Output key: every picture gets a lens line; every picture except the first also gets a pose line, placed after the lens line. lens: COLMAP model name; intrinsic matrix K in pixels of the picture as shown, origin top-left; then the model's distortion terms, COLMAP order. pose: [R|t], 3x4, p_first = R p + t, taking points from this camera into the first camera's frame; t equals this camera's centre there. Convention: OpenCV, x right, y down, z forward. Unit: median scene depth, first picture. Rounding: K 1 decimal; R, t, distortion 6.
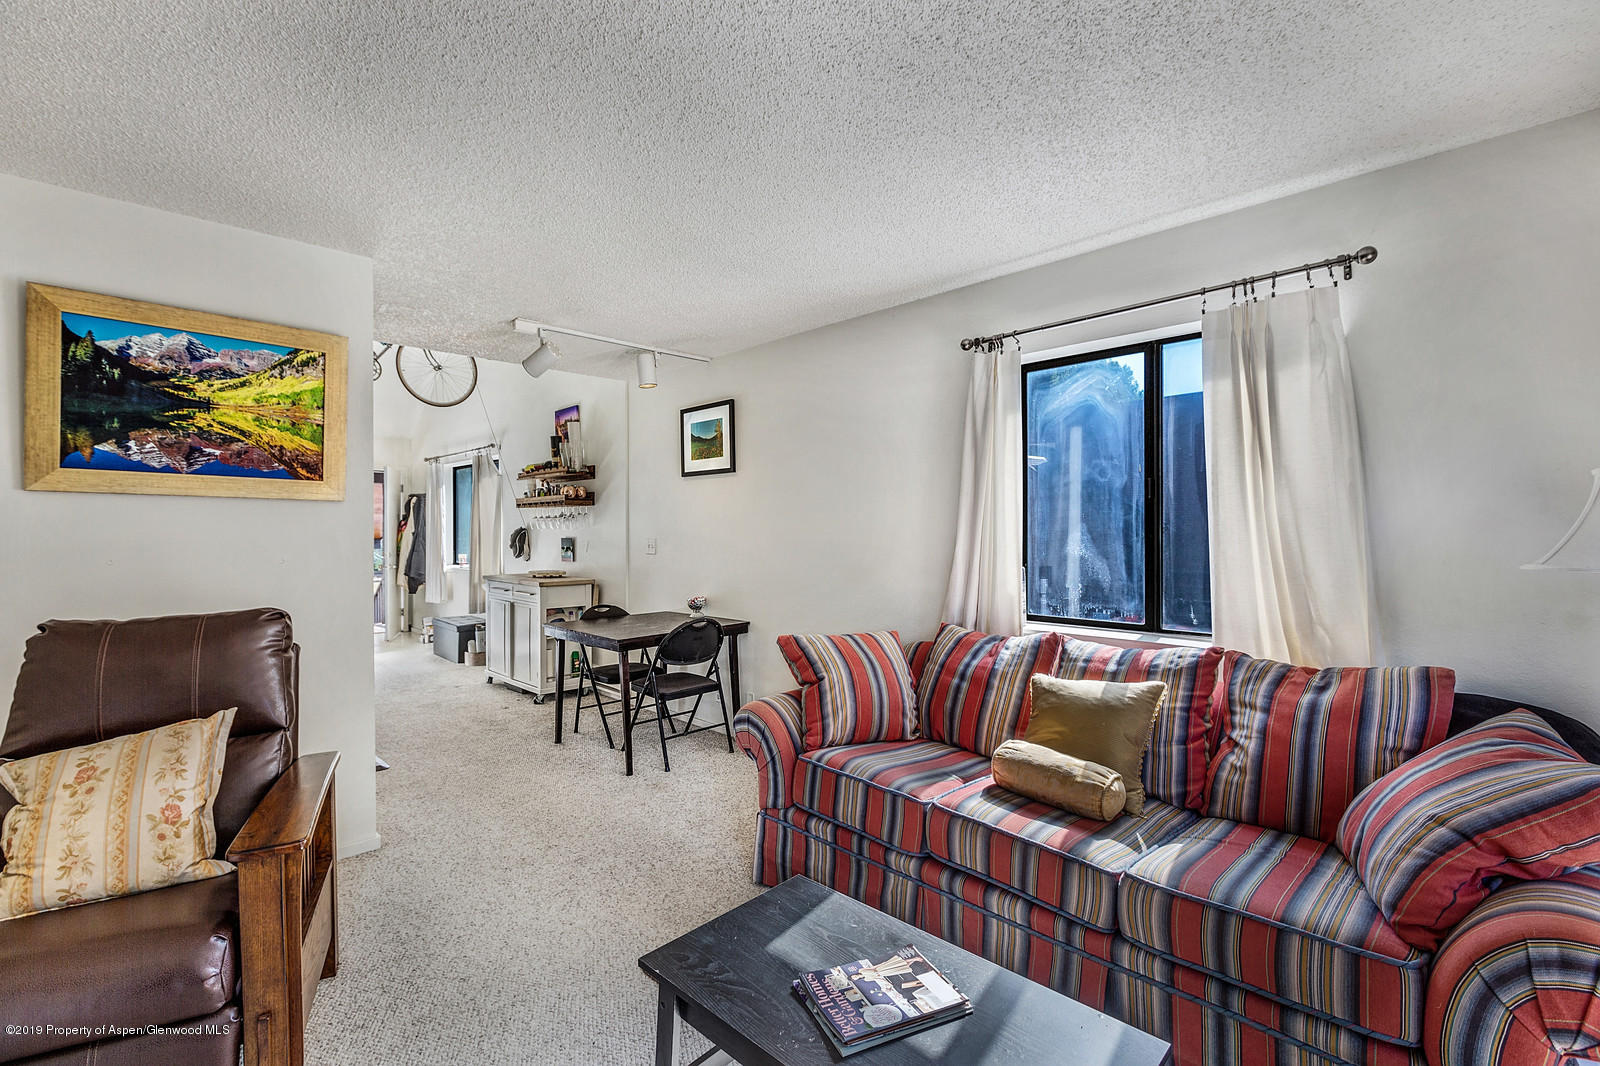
lens RADIAL K [[728.9, 0, 802.4], [0, 728.9, 531.8], [0, 0, 1]] dist [0.000882, 0.000106]
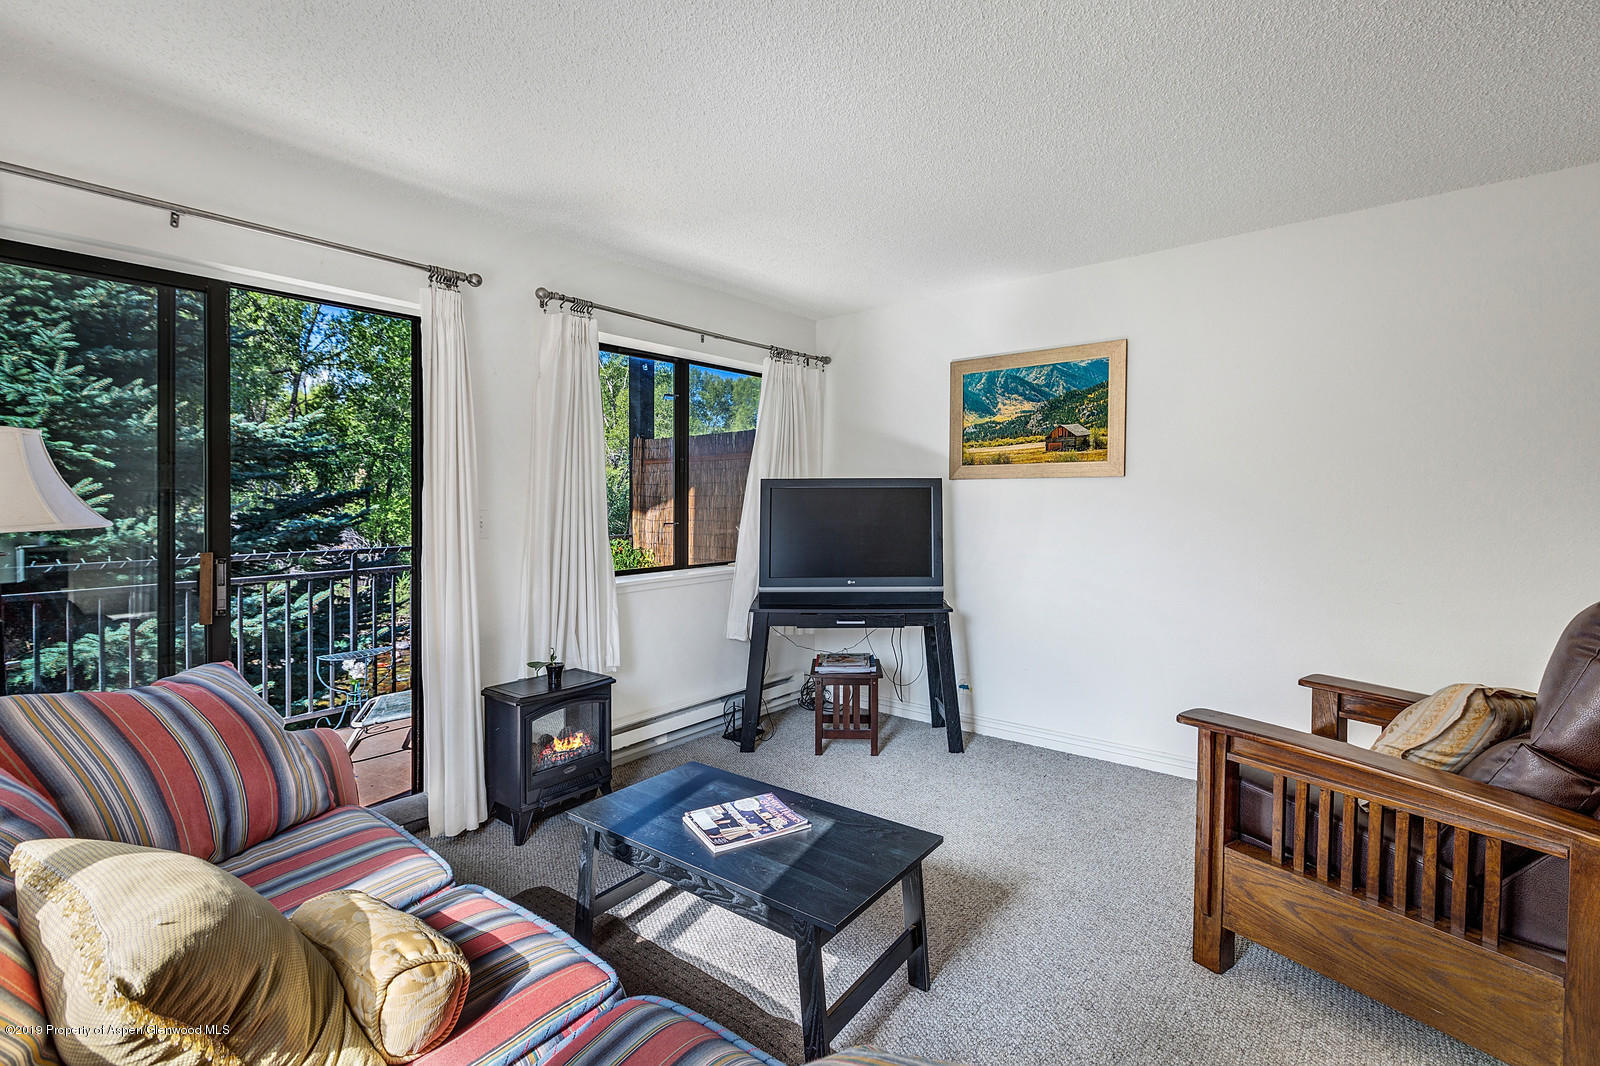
lens RADIAL K [[728.9, 0, 801.3], [0, 728.9, 525.9], [0, 0, 1]] dist [0.000882, 0.000106]
pose [[-0.992186, 0.000762, -0.124767, 0.176914], [-0.001706, 0.999805, 0.019675, 0.042742], [0.124758, 0.019734, -0.991991, 2.394883]]
